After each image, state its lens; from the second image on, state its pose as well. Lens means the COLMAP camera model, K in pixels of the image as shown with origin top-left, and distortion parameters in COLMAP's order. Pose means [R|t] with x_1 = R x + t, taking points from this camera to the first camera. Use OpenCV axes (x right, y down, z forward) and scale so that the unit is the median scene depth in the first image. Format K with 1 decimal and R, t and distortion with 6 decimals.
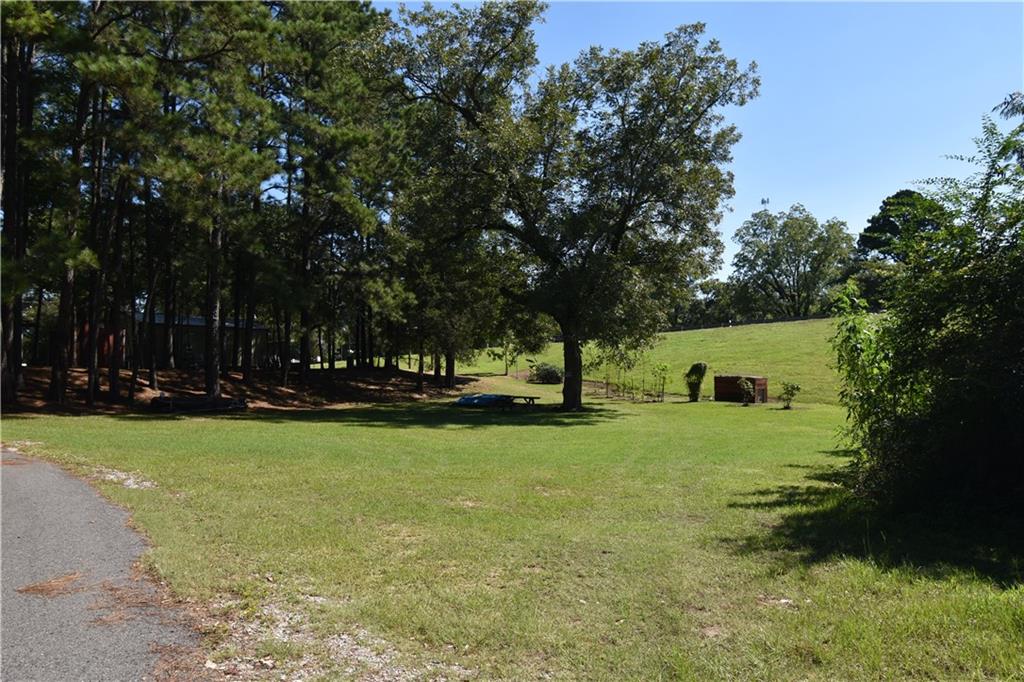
lens RADIAL K [[641.8, 0, 513.4], [0, 641.8, 344.5], [0, 0, 1]] dist [0.006137, -0.024949]
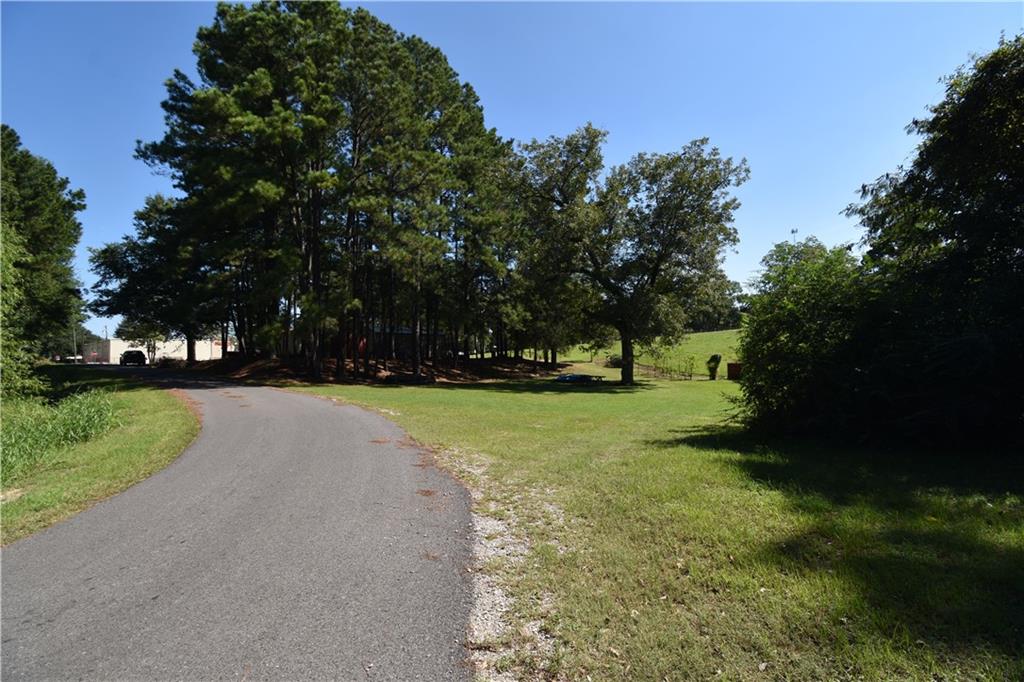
lens RADIAL K [[457.8, 0, 521.8], [0, 457.8, 343.3], [0, 0, 1]] dist [0.017023, -0.026886]
pose [[0.980771, -0.009046, -0.194954, 0.056645], [0.011142, 0.999891, 0.009658, -0.013679], [0.194846, -0.011644, 0.980765, -0.162727]]
